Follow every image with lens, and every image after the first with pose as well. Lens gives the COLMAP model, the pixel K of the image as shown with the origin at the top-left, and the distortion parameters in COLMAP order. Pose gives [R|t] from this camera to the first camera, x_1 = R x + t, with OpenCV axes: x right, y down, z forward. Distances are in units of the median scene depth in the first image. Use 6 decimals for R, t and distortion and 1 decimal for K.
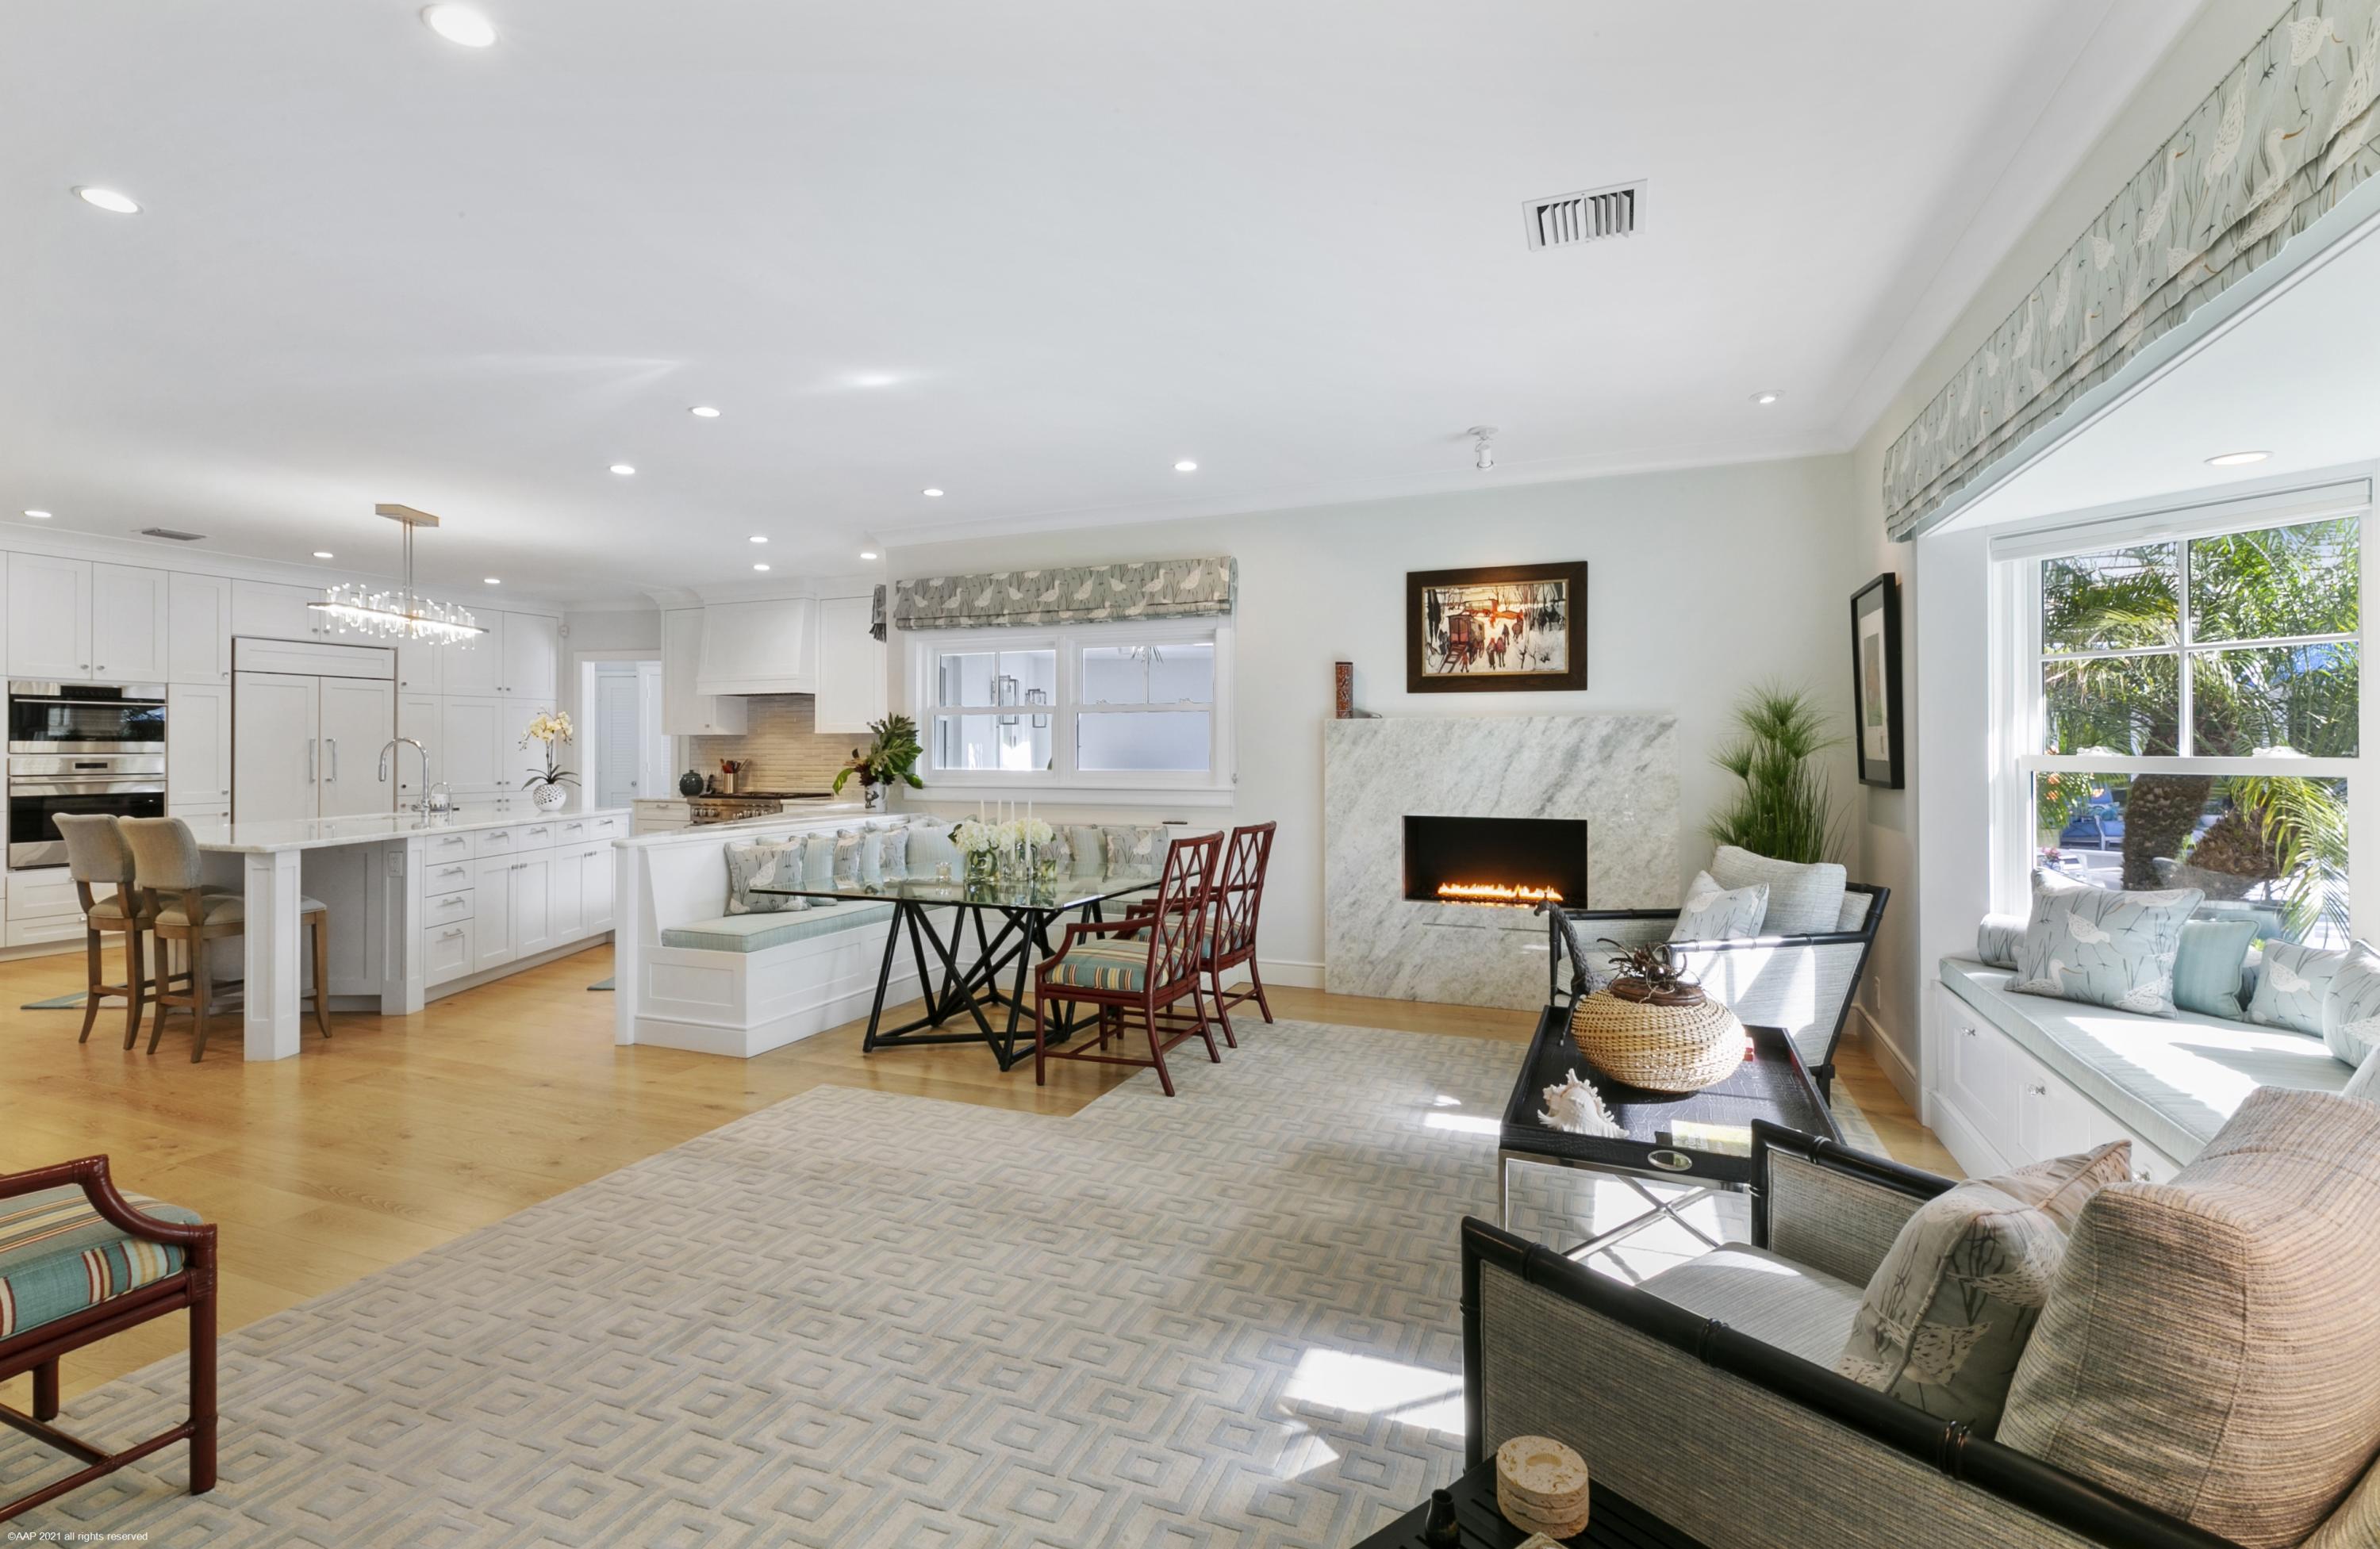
lens RADIAL K [[1061.0, 0, 1191.3], [0, 1061.0, 741.7], [0, 0, 1]] dist [0.000842, 0.000007]
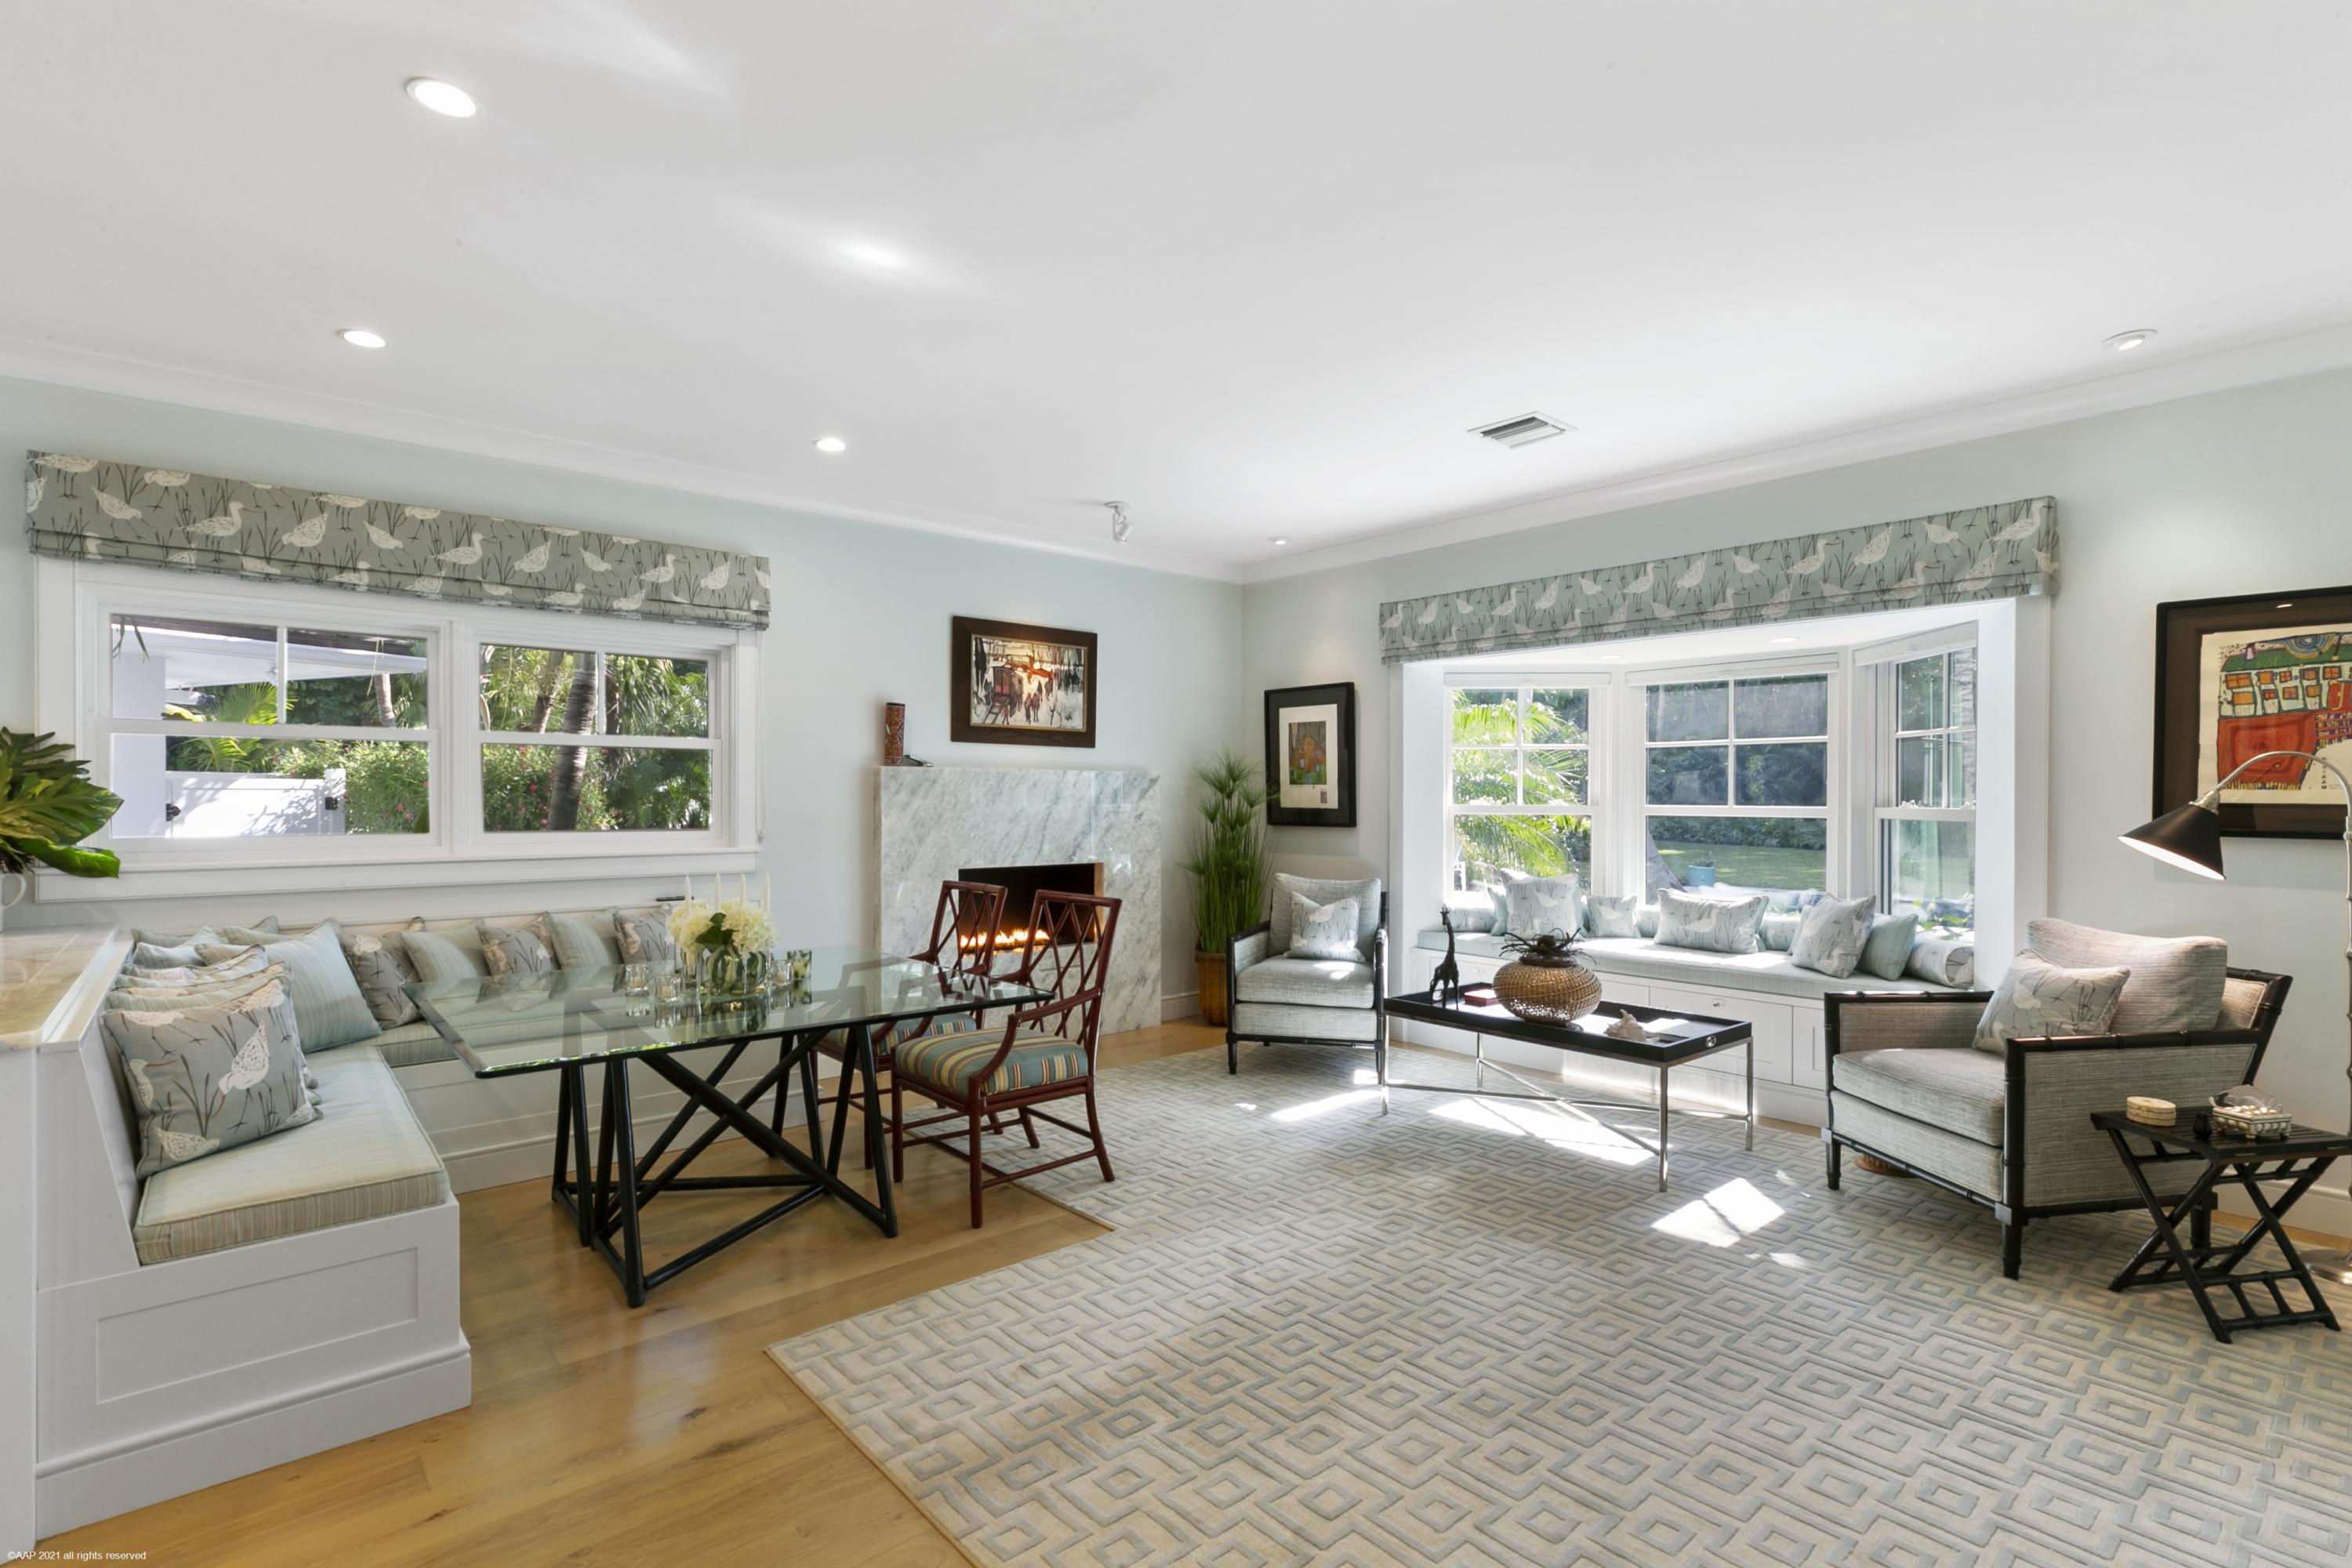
lens RADIAL K [[1084.5, 0, 1184.5], [0, 1084.5, 800.7], [0, 0, 1]] dist [0.002889, 0.000640]
pose [[0.459450, 0.000792, 0.888203, -0.570650], [-0.007259, 0.999970, 0.002864, 0.003337], [-0.888174, -0.007763, 0.459442, 0.362576]]
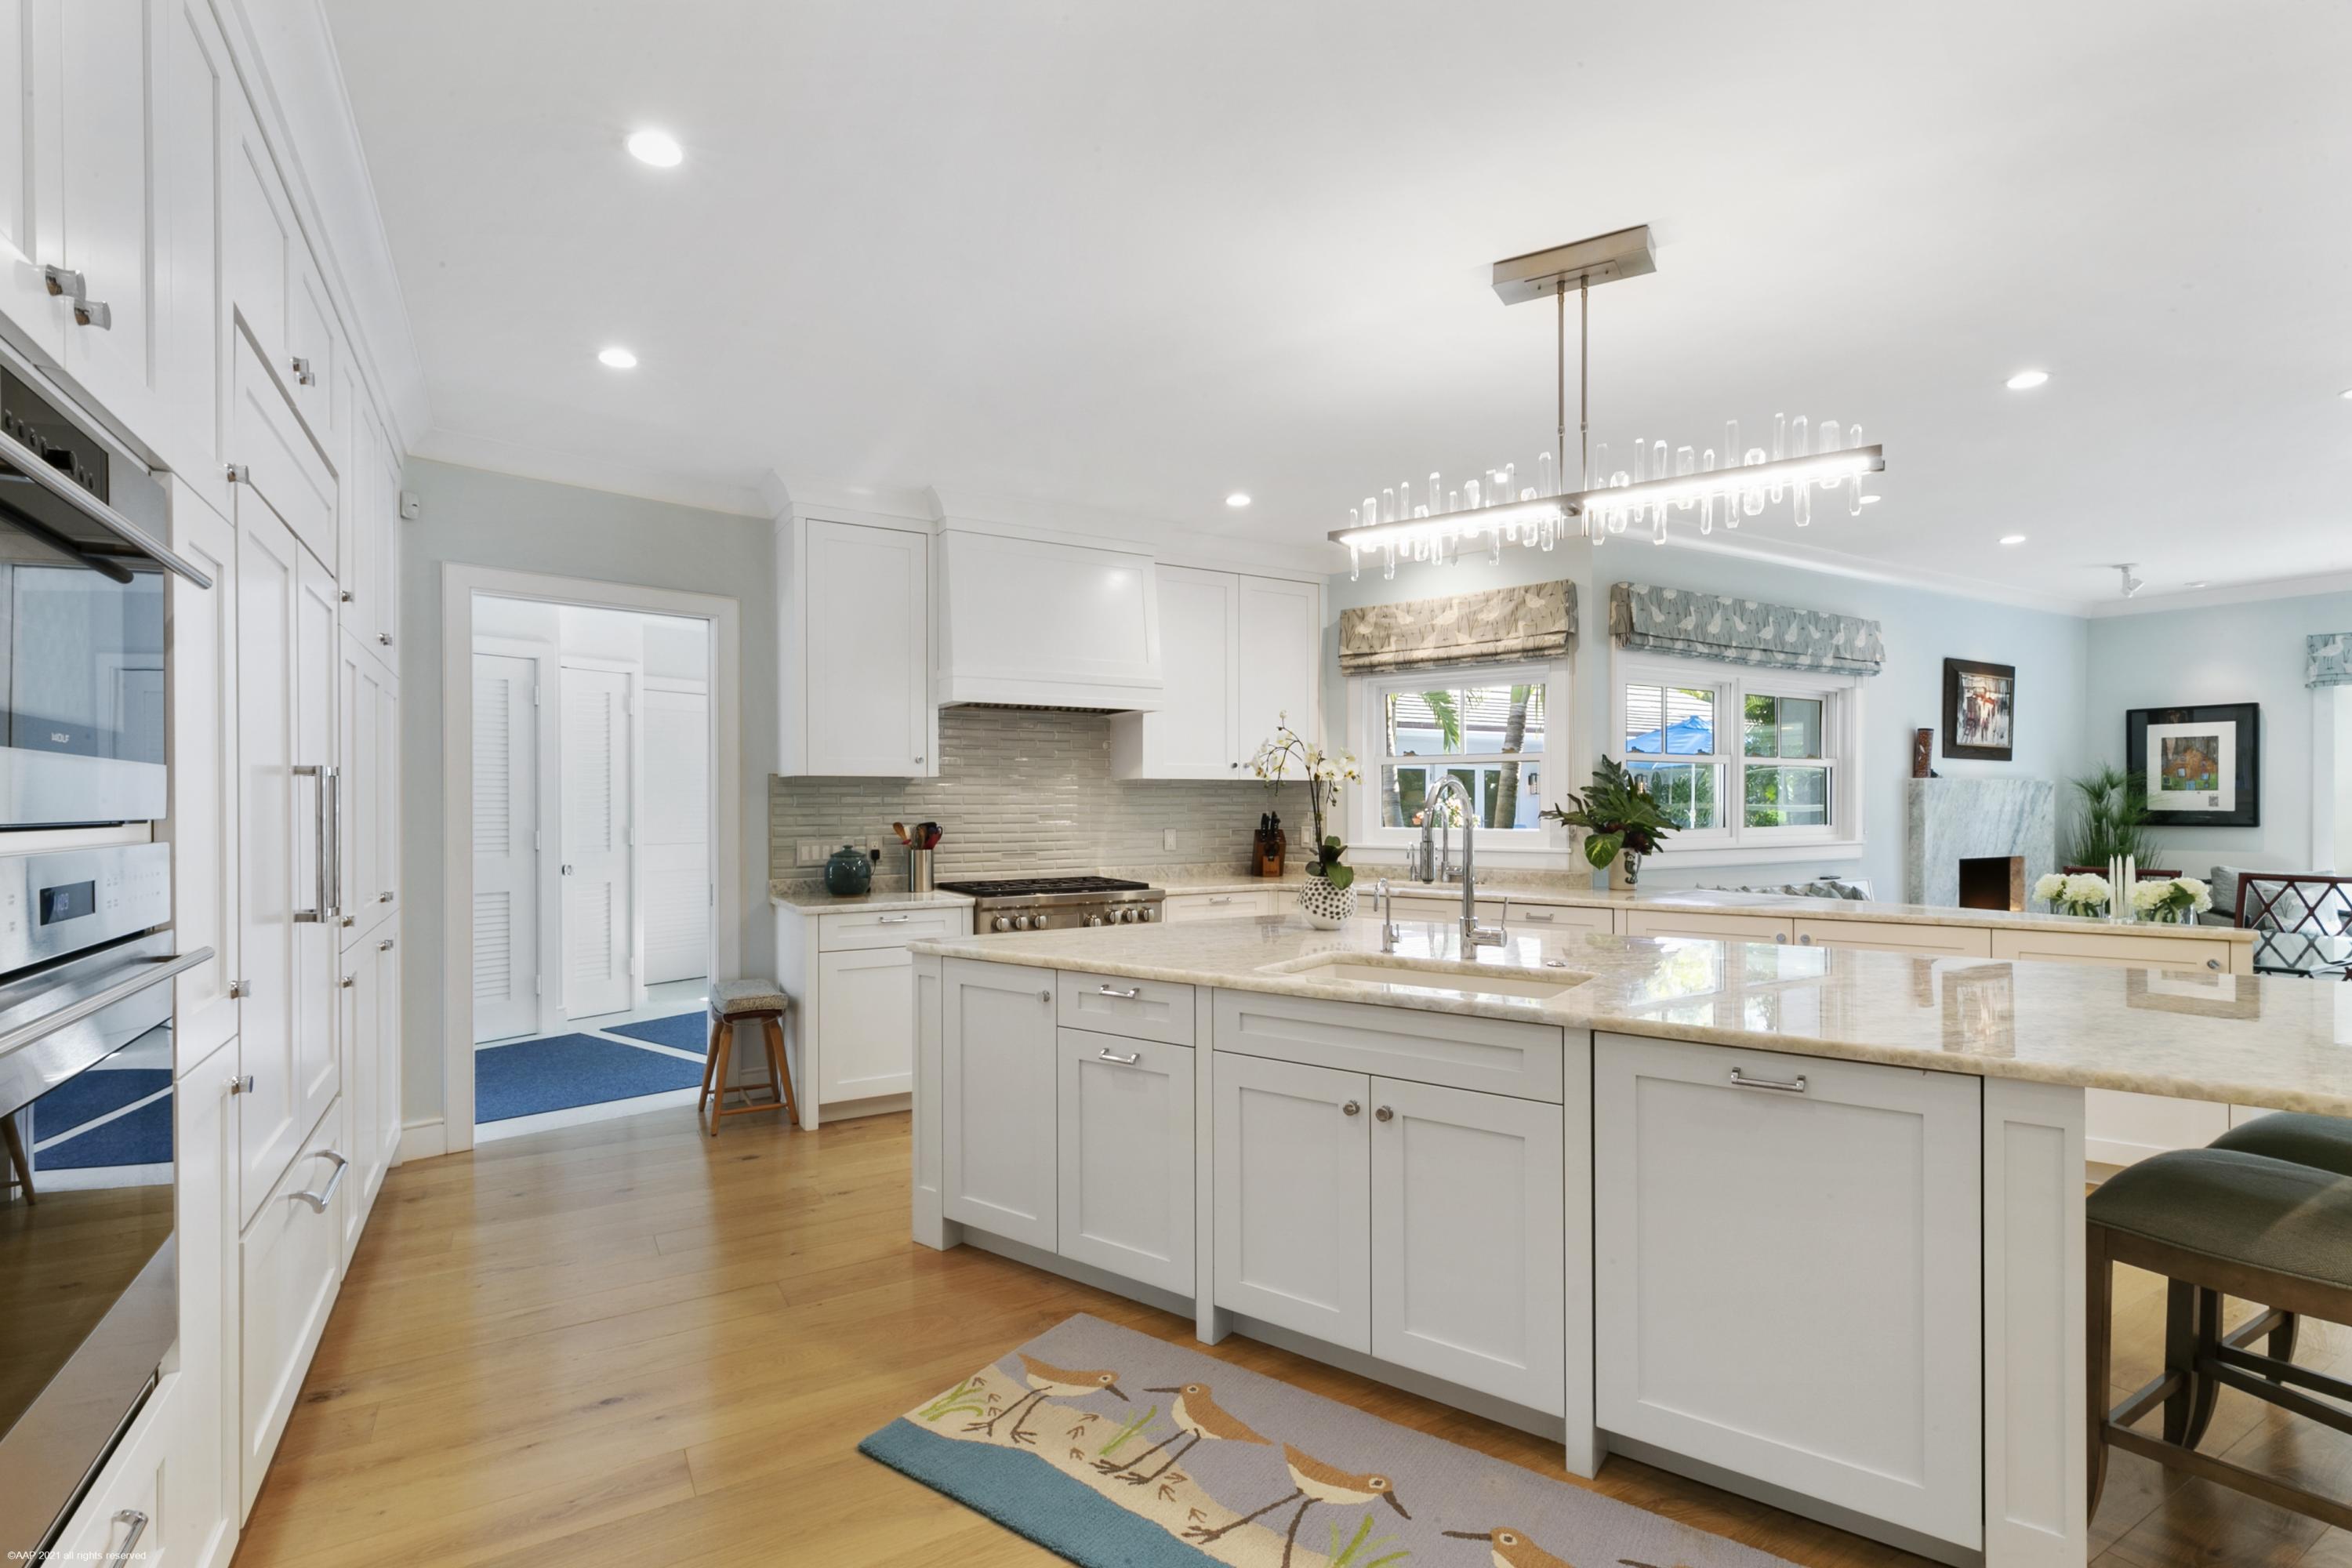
lens RADIAL K [[1084.5, 0, 1184.5], [0, 1084.5, 800.7], [0, 0, 1]] dist [0.002889, 0.000640]
pose [[0.610922, 0.004753, 0.791676, -1.303491], [-0.004503, 0.999987, -0.002529, 0.010201], [-0.791678, -0.002020, 0.610935, 0.929473]]
